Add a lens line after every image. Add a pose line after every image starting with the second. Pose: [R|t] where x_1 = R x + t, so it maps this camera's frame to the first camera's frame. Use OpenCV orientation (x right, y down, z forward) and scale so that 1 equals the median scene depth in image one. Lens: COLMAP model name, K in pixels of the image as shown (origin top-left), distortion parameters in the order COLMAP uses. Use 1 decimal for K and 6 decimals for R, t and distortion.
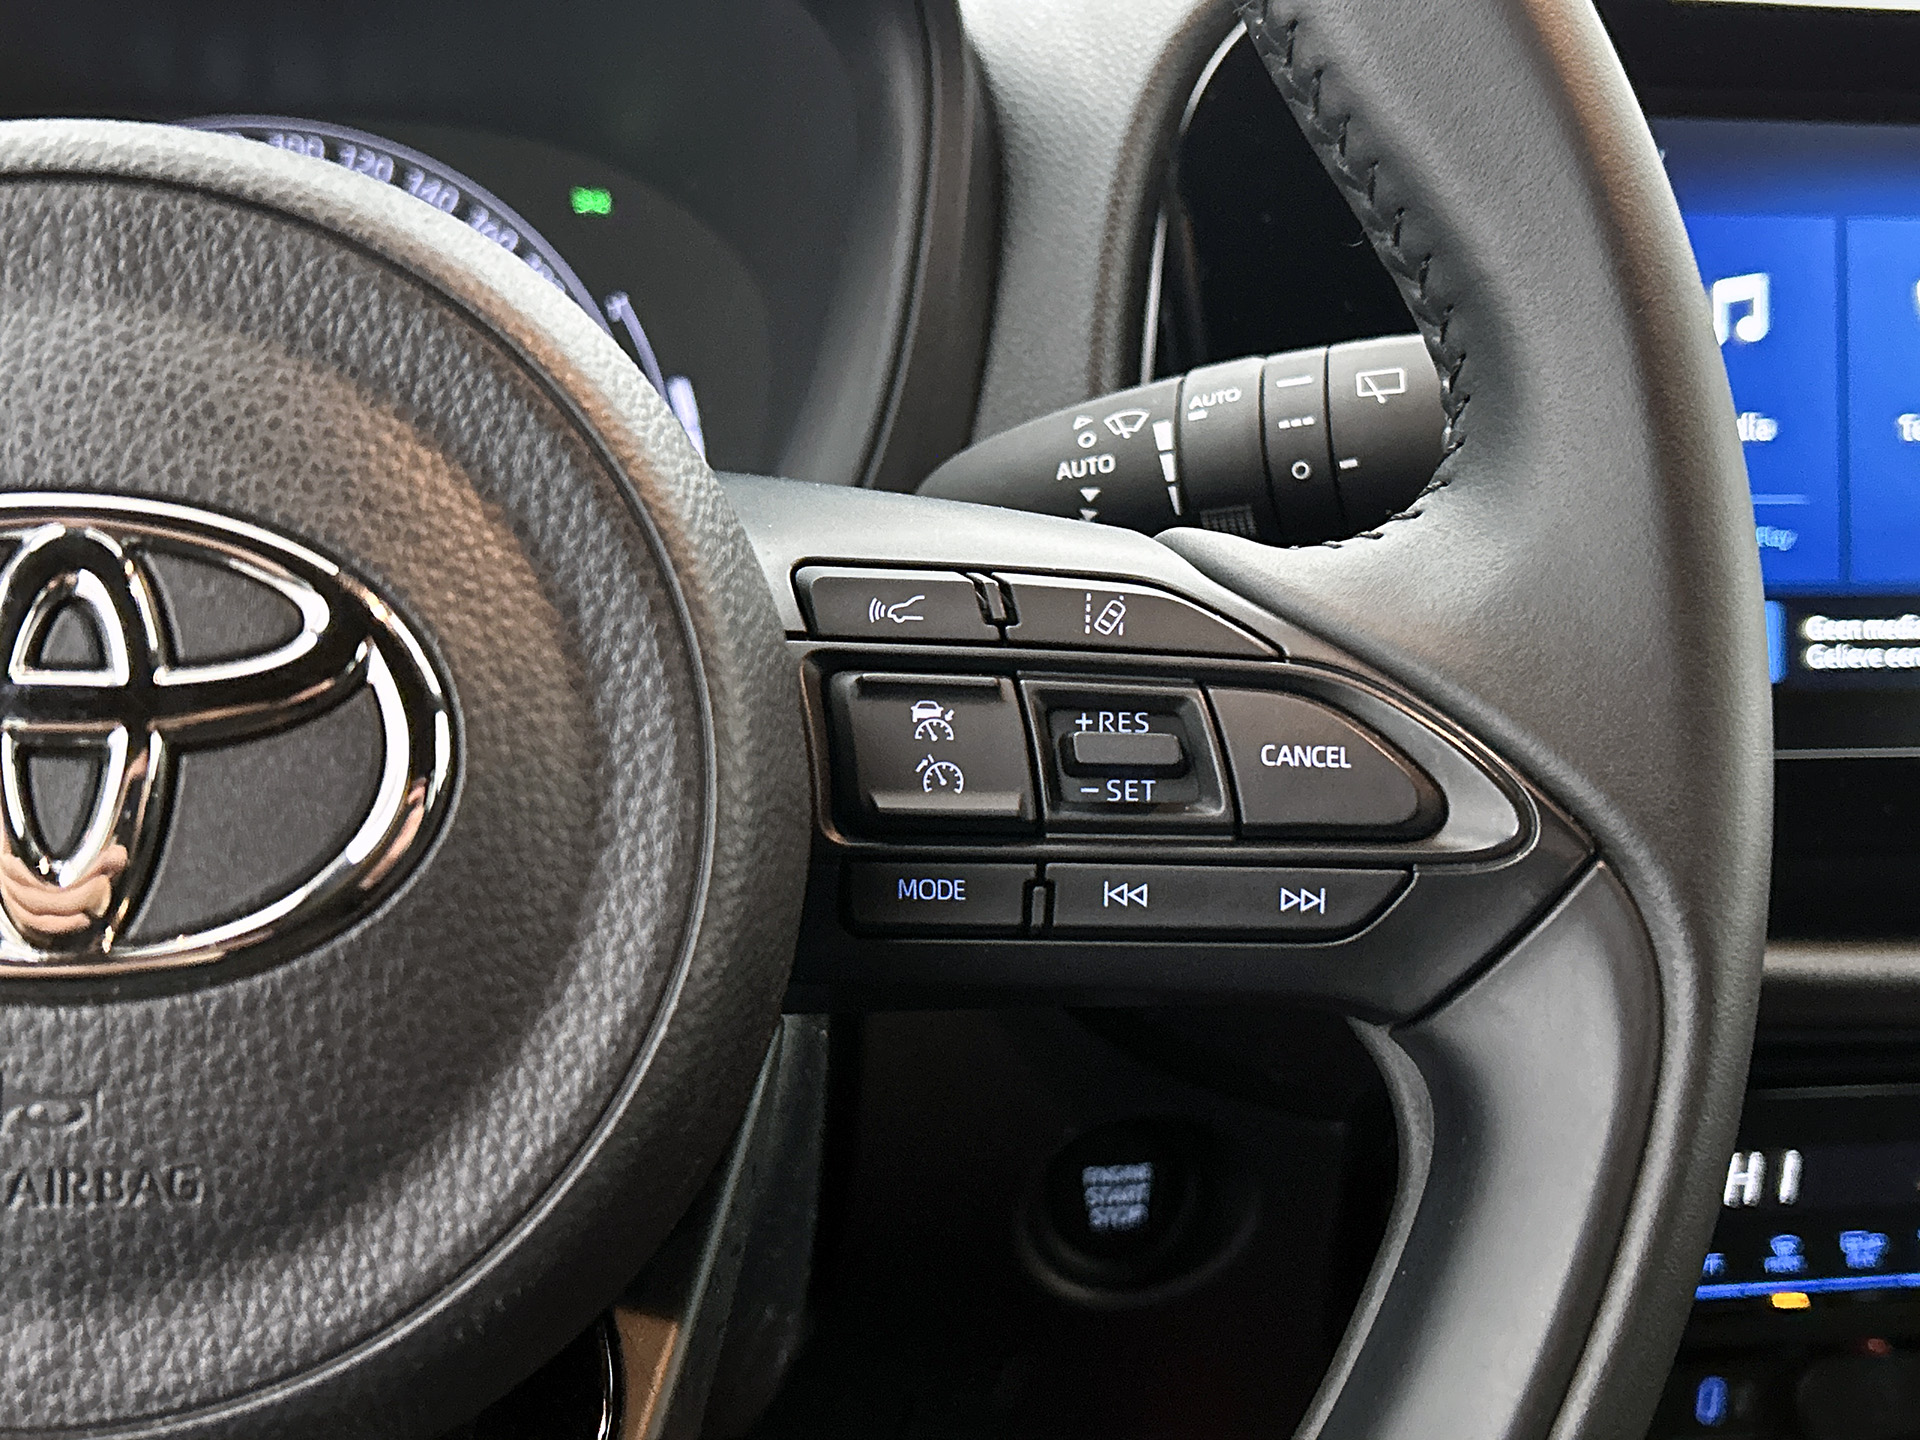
lens RADIAL K [[2334.2, 0, 969.9], [0, 2334.2, 722.1], [0, 0, 1]] dist [0.073367, 0.000000]
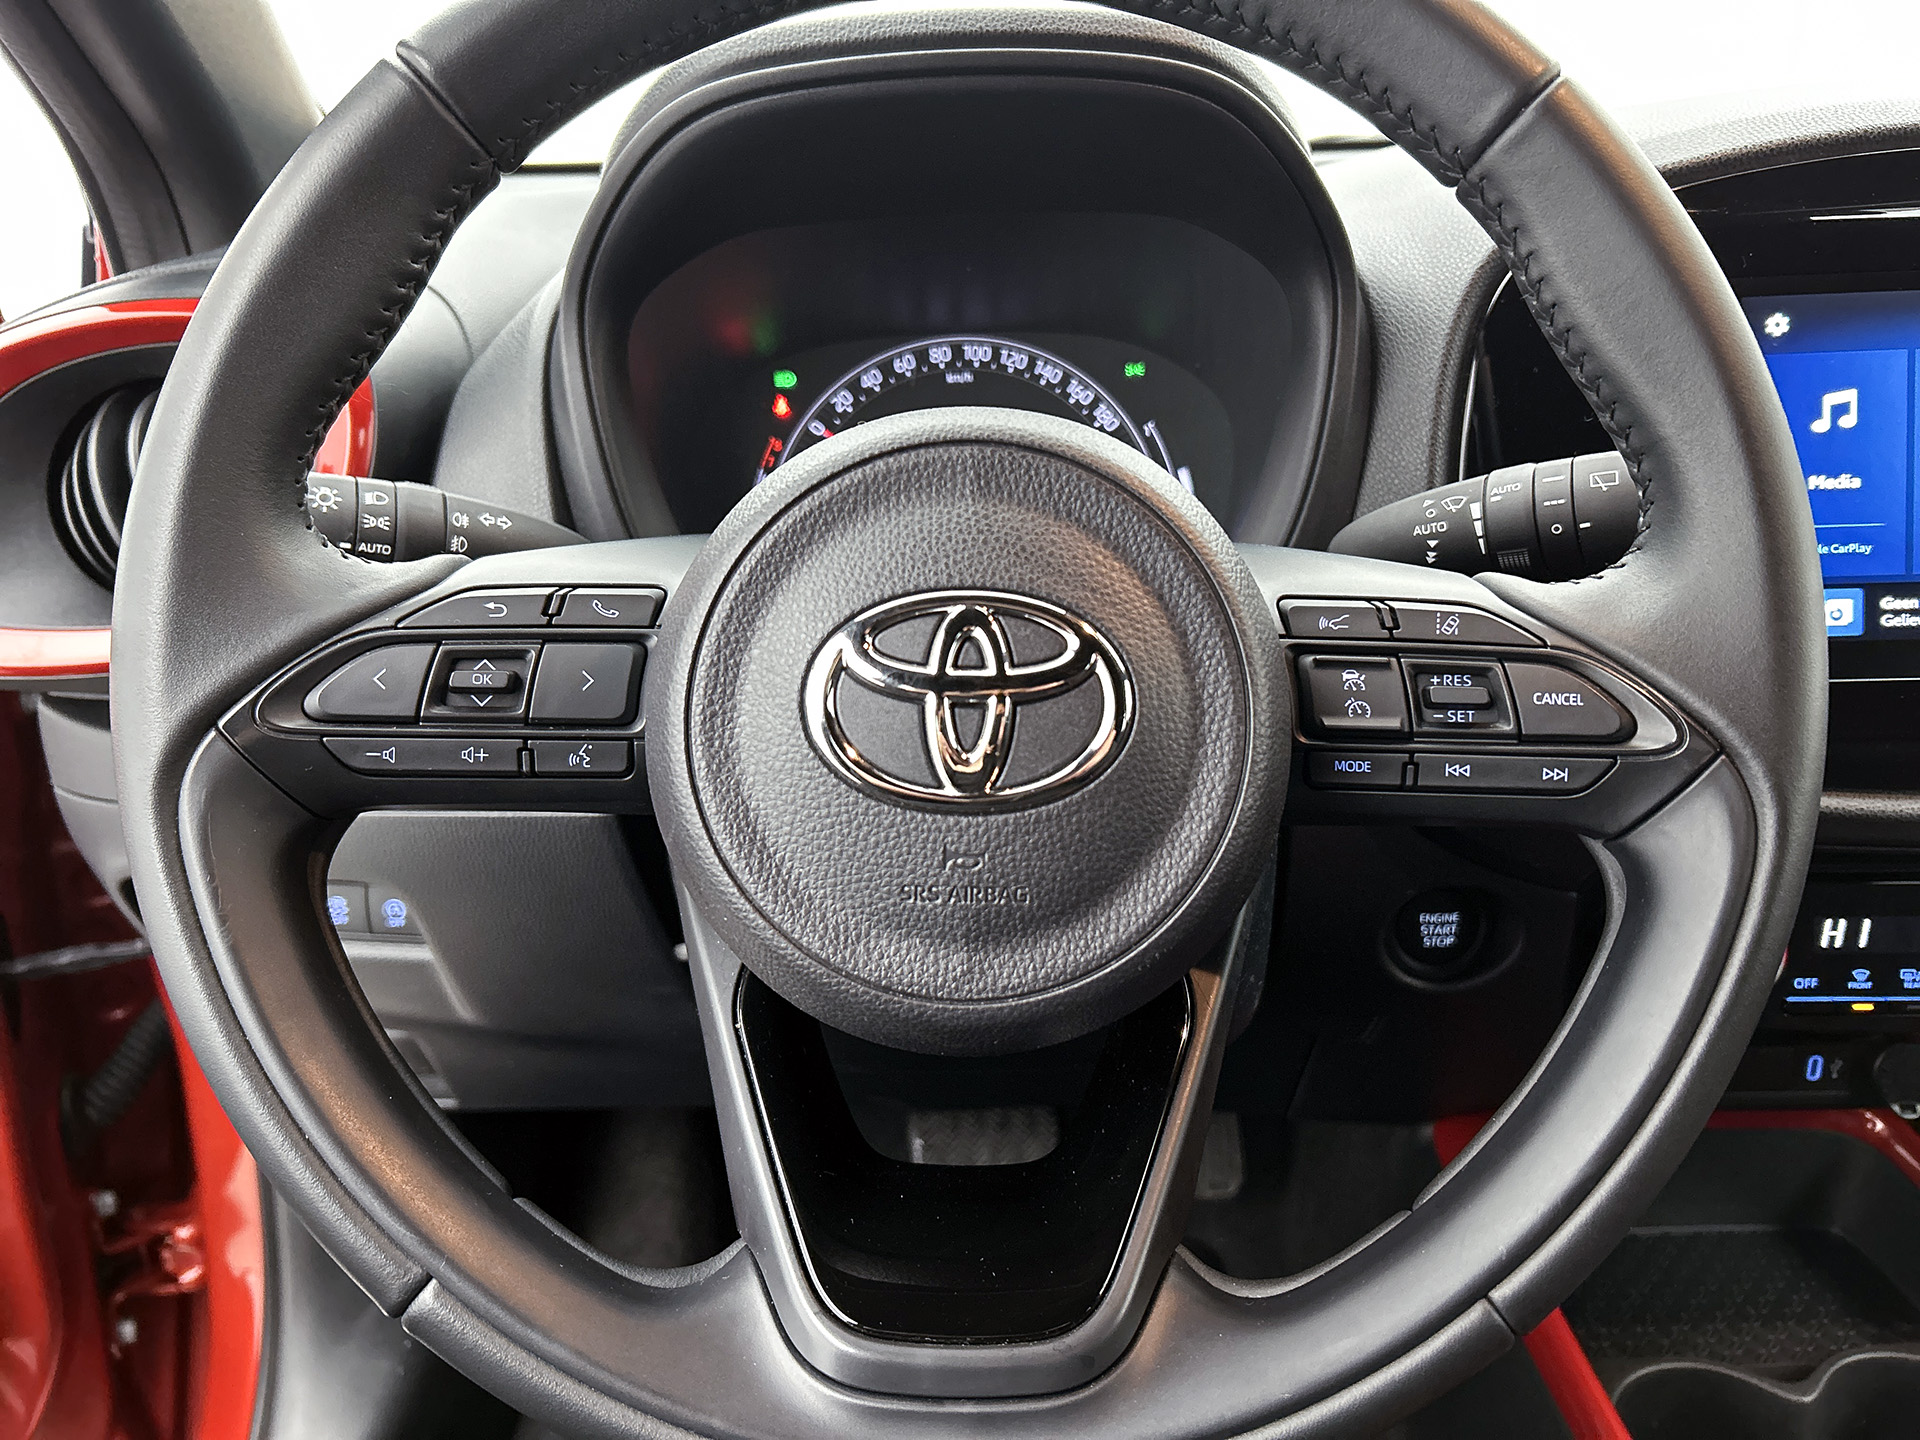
lens RADIAL K [[1482.0, 0, 956.6], [0, 1482.0, 714.3], [0, 0, 1]] dist [0.045912, -0.071336]
pose [[0.971112, 0.003641, -0.238597, -0.042157], [0.009425, 0.998518, 0.053597, -0.042658], [0.238438, -0.054297, 0.969639, -0.299577]]
